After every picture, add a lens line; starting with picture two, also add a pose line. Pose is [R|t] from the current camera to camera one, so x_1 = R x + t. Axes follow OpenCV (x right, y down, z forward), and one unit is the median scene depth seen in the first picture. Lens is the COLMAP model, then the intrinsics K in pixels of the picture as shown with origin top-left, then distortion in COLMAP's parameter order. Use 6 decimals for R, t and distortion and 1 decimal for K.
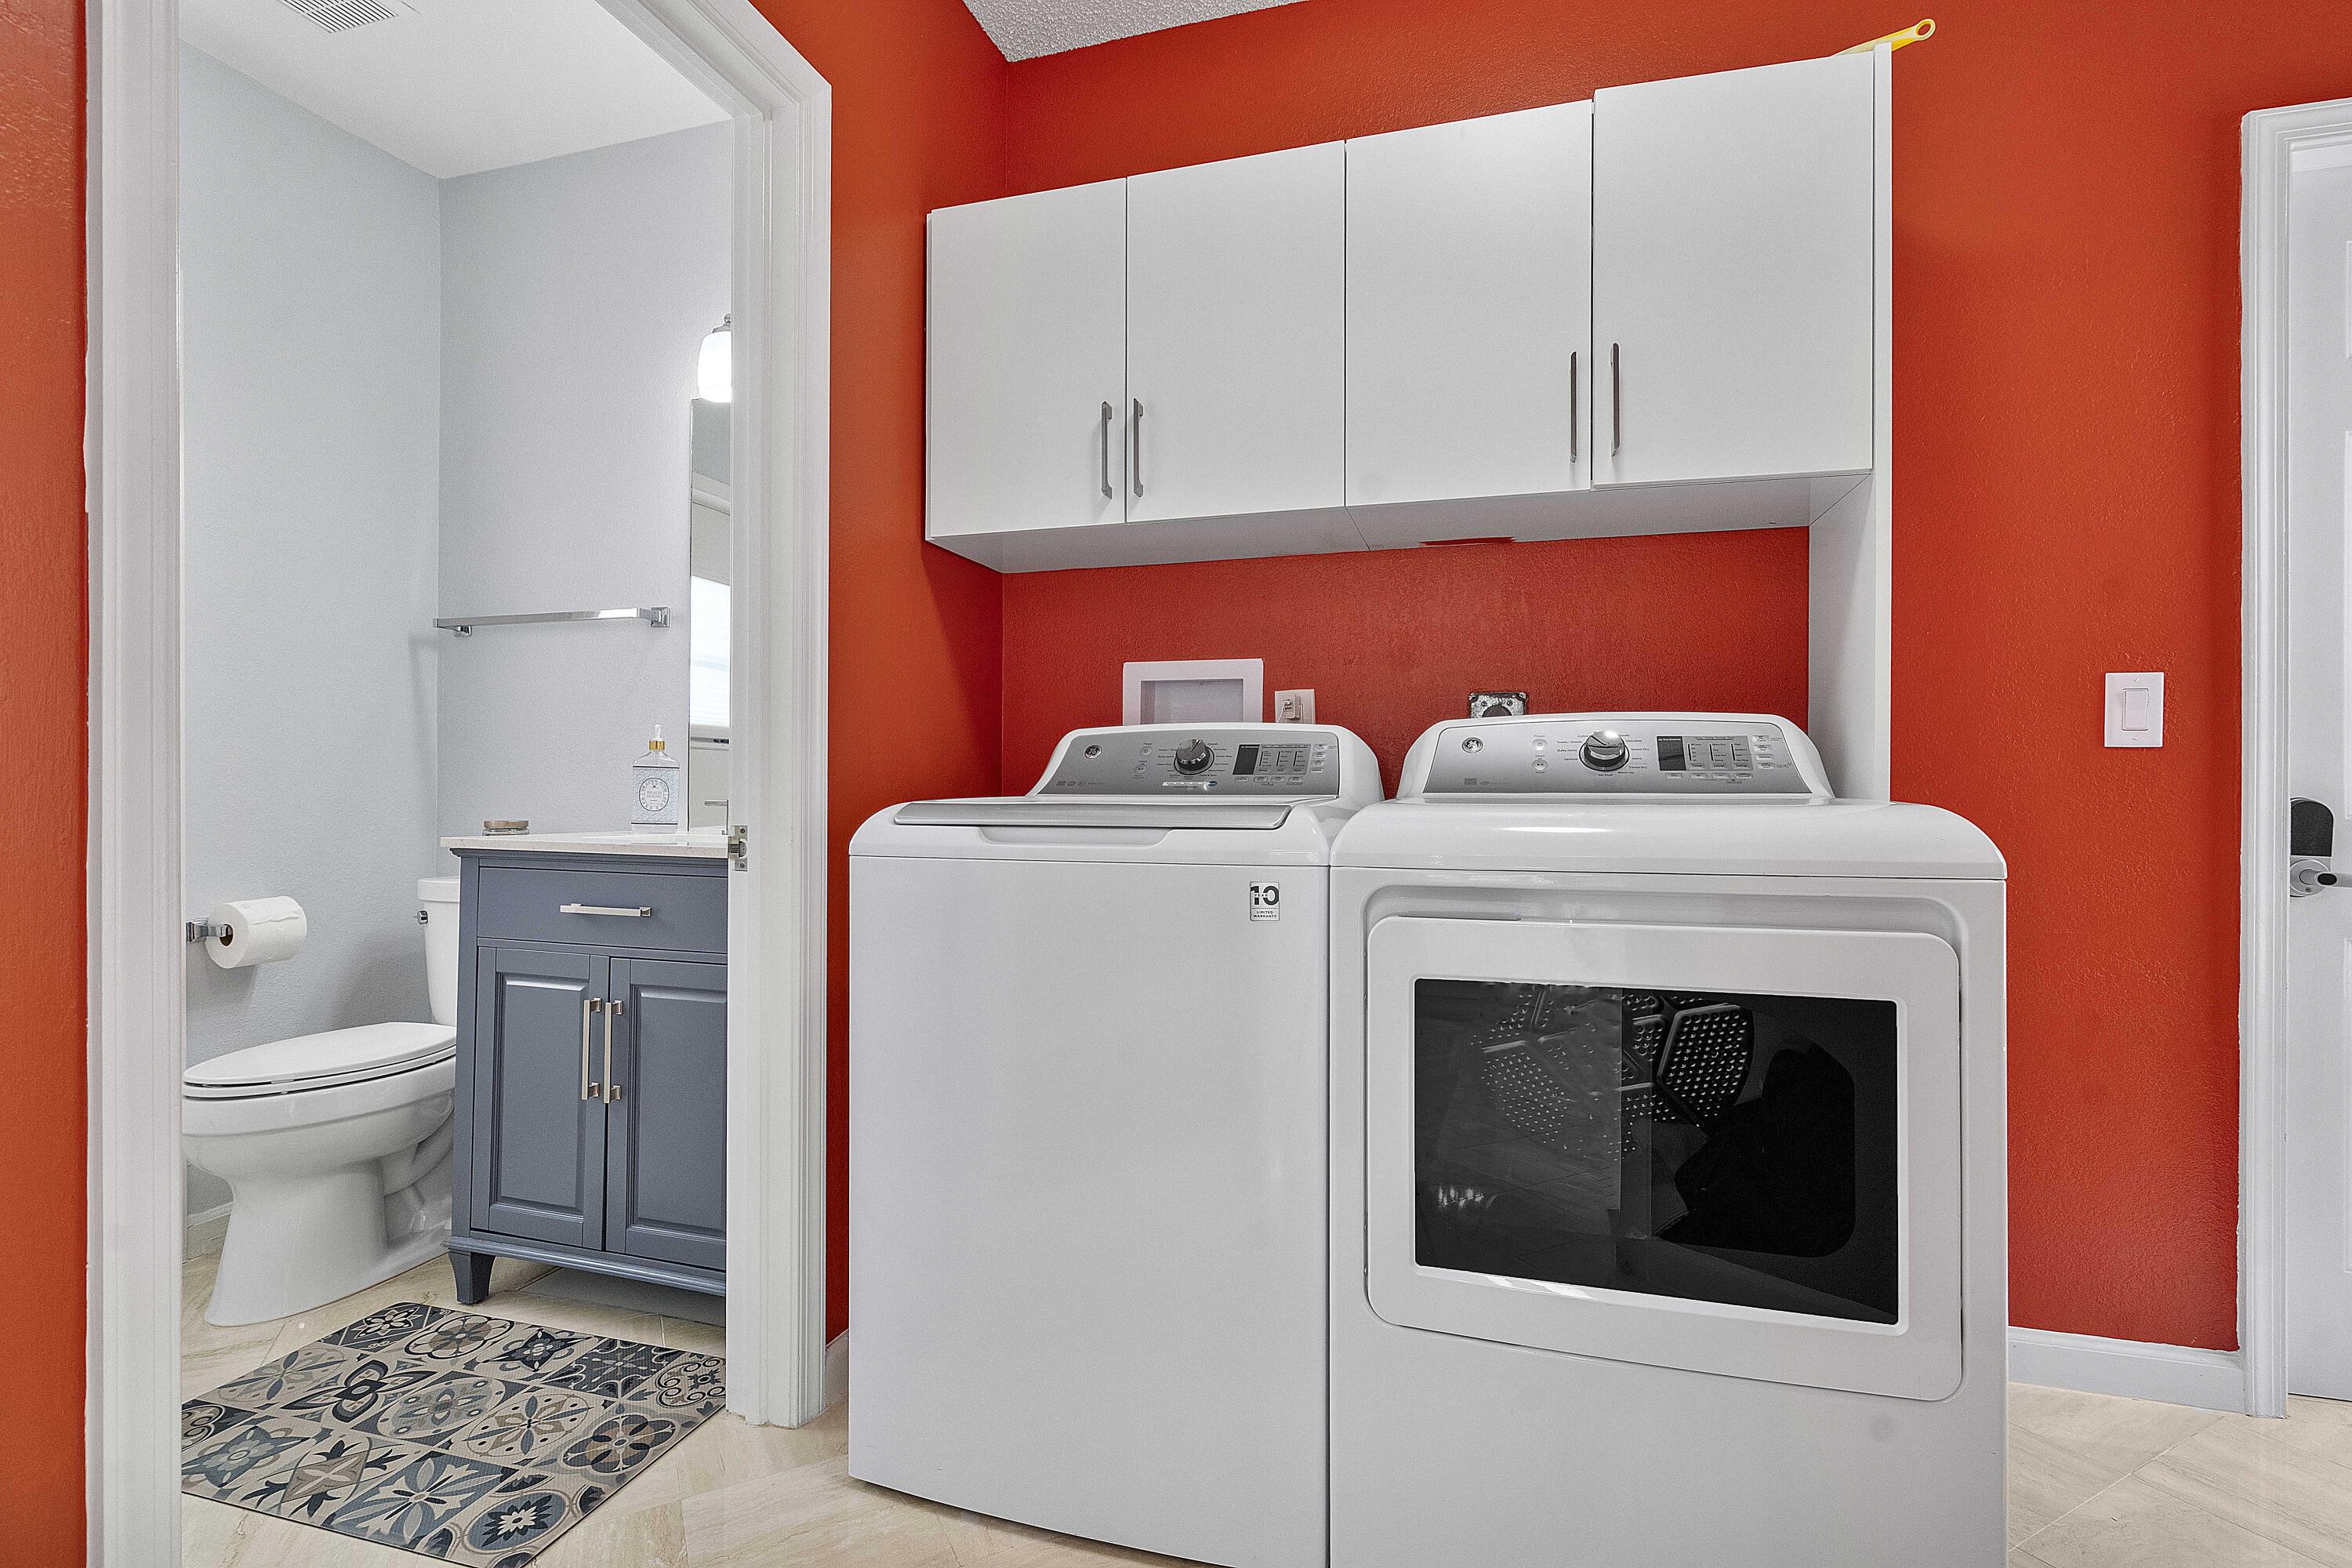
lens RADIAL K [[1091.1, 0, 1175.0], [0, 1091.1, 780.7], [0, 0, 1]] dist [-0.001182, 0.000292]
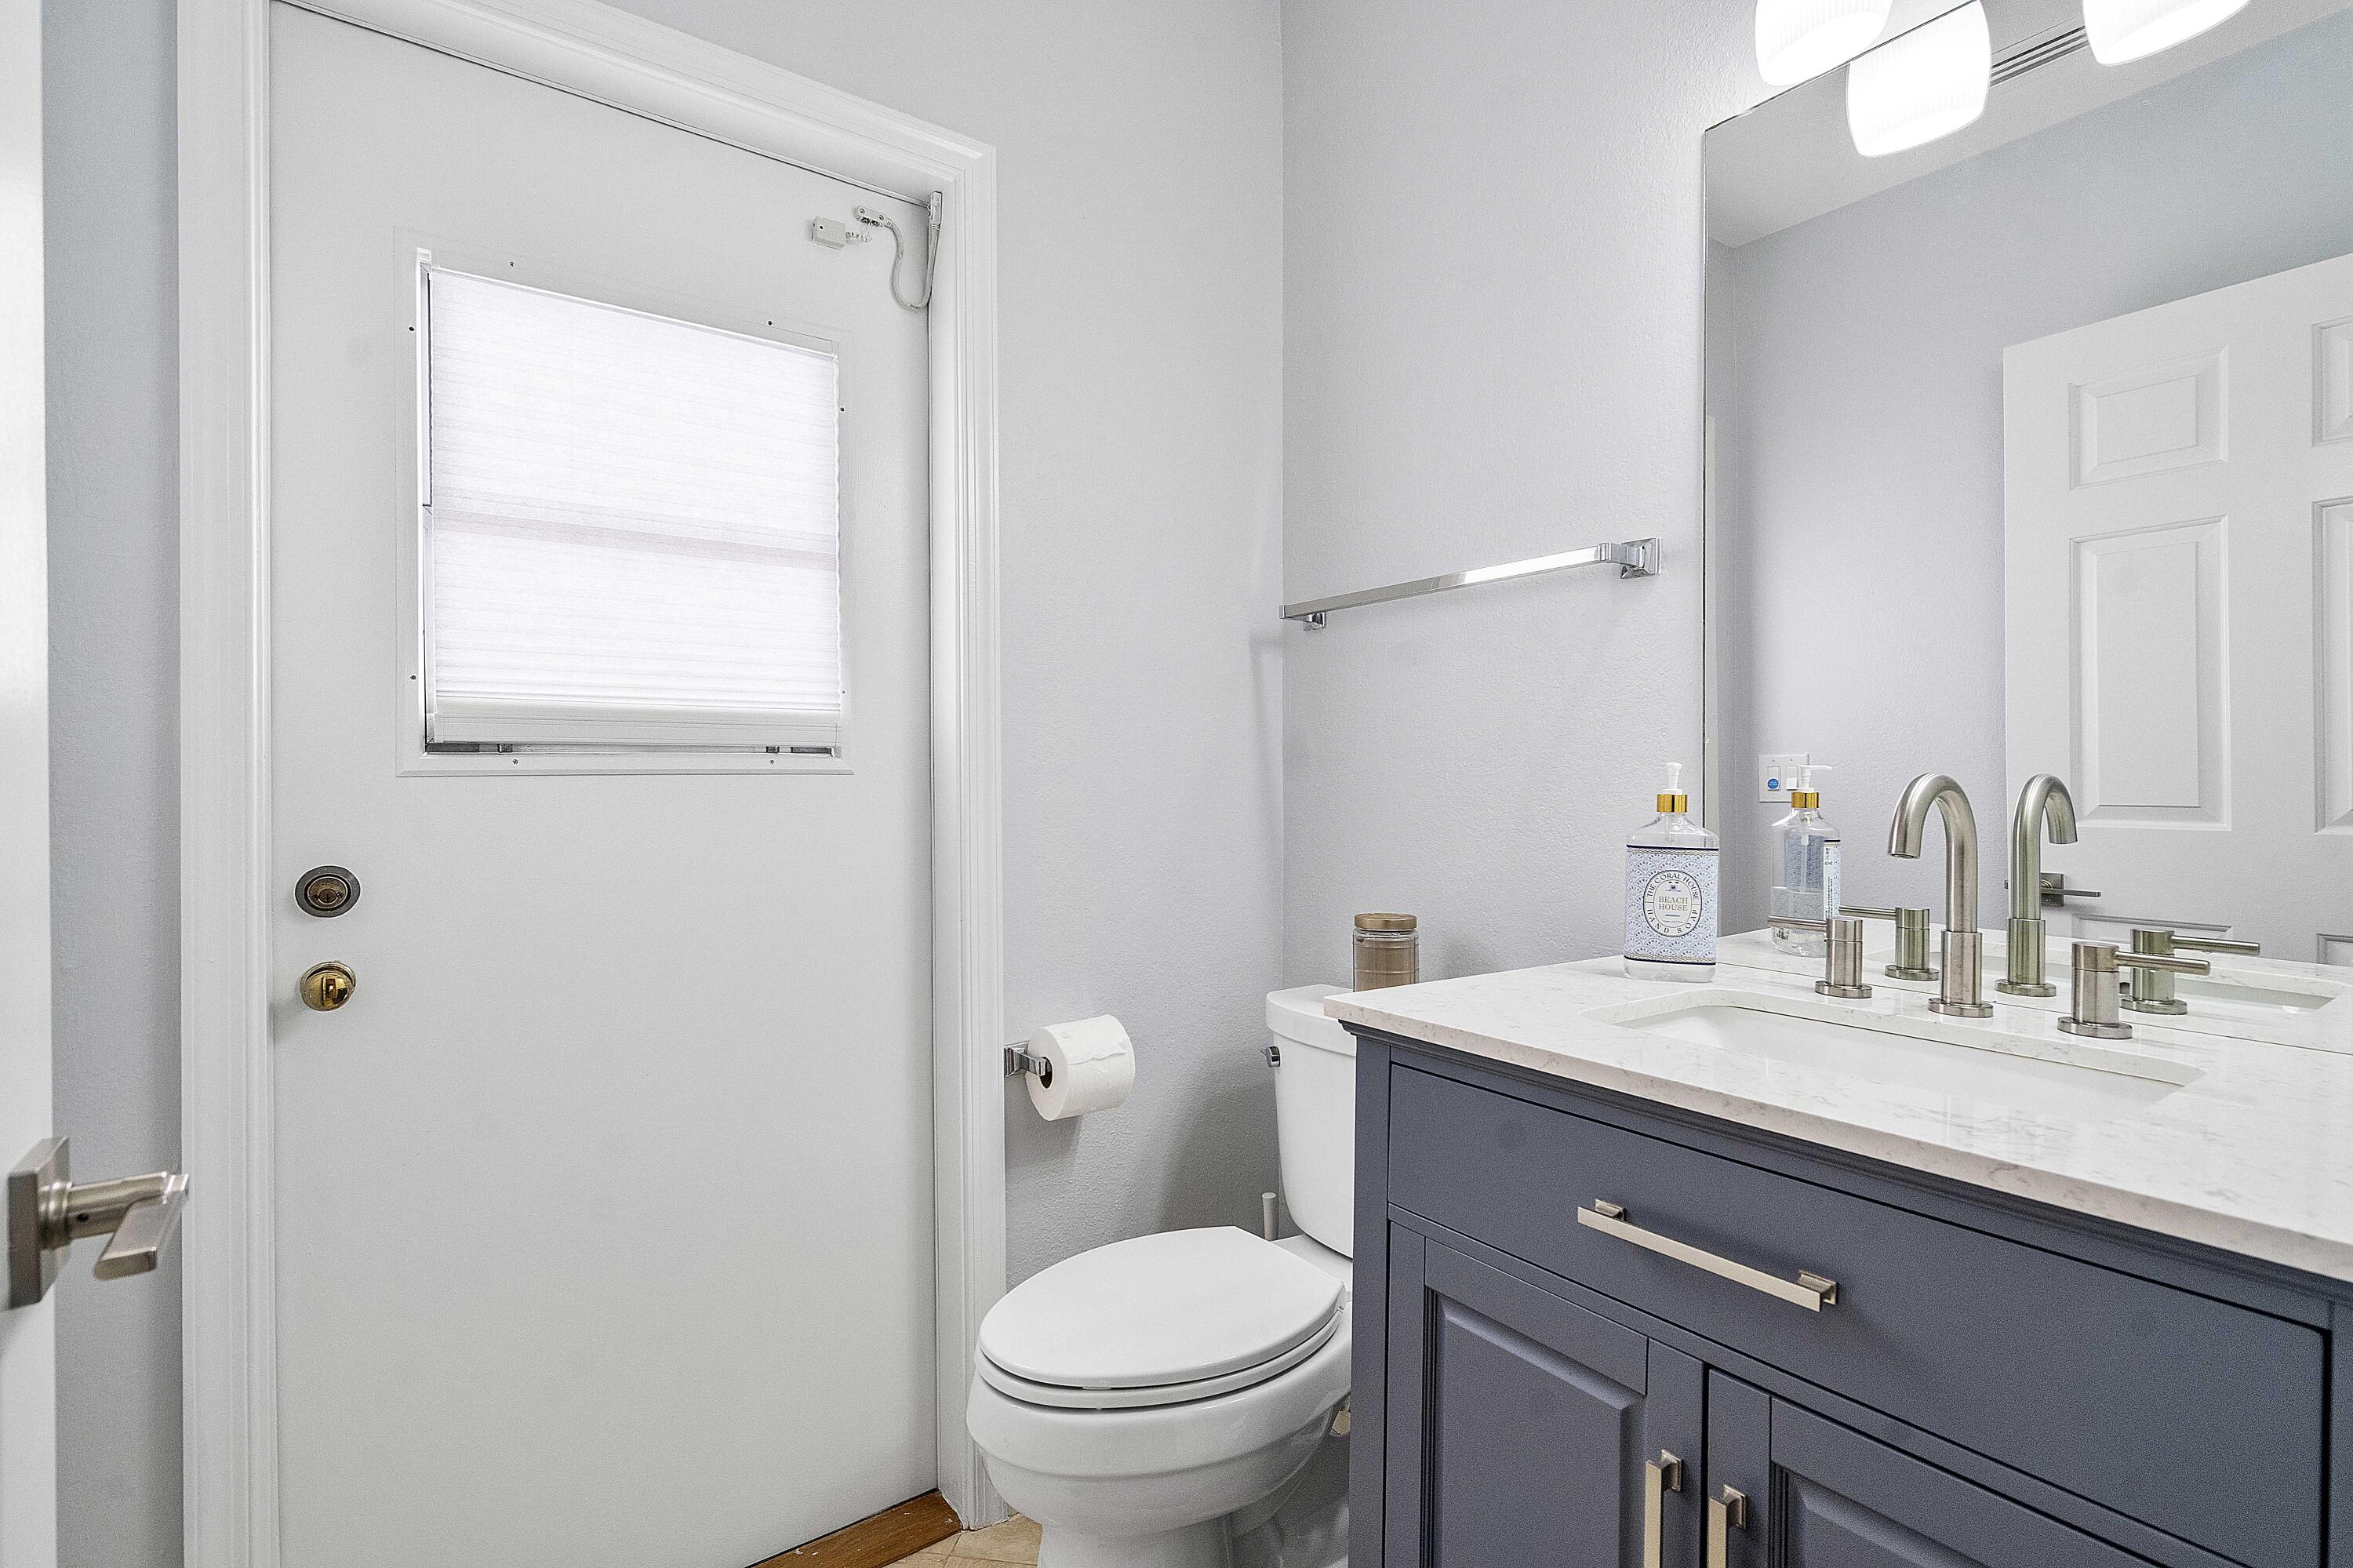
lens RADIAL K [[1091.6, 0, 1177.7], [0, 1091.6, 783.8], [0, 0, 1]] dist [-0.001182, 0.000292]
pose [[0.794122, -0.003664, -0.607748, -0.353776], [0.008309, 0.999954, 0.004829, -0.046132], [0.607702, -0.008885, 0.794115, 0.468344]]
